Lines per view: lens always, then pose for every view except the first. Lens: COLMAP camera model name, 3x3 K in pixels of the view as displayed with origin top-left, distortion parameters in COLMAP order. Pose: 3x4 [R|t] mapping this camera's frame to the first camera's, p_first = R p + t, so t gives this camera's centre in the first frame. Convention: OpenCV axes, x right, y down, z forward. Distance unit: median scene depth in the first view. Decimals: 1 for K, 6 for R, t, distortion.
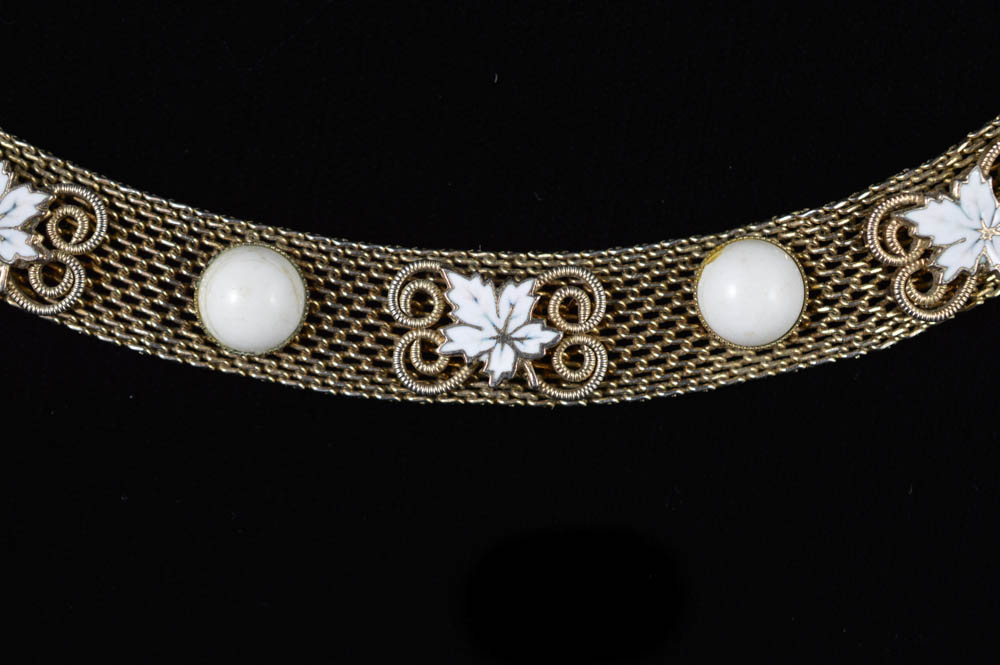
lens RADIAL K [[1654.2, 0, 499.6], [0, 1654.2, 331.7], [0, 0, 1]] dist [-0.101714, 0.000000]
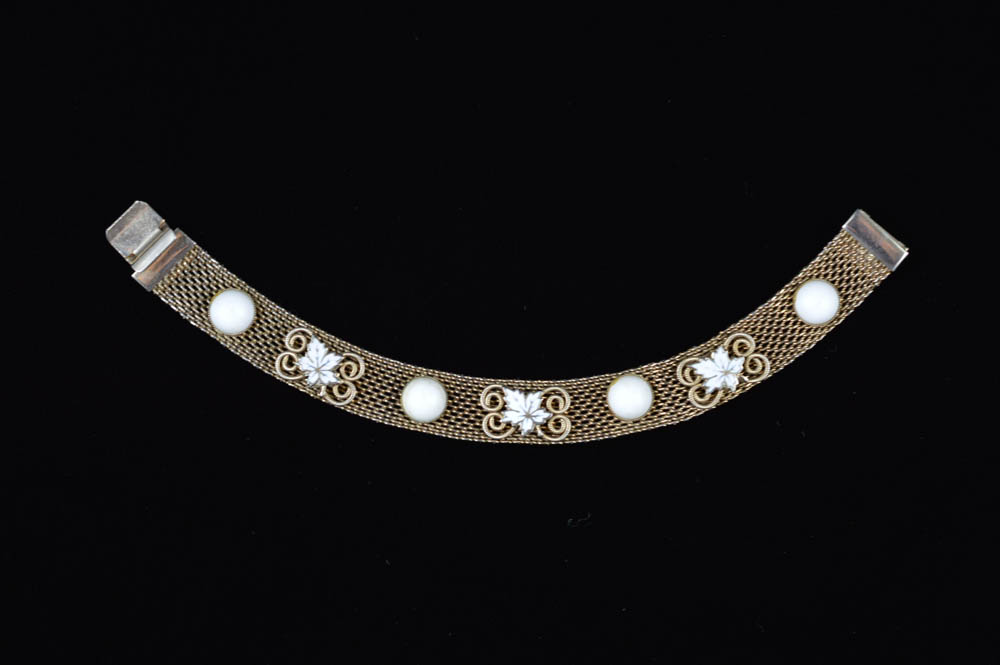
lens RADIAL K [[1654.2, 0, 500.3], [0, 1654.2, 334.1], [0, 0, 1]] dist [-0.101714, 0.000000]
pose [[0.999881, 0.001060, -0.015369, -0.001064], [-0.001814, 0.998791, -0.049126, 0.003116], [0.015298, 0.049148, 0.998674, -1.419738]]
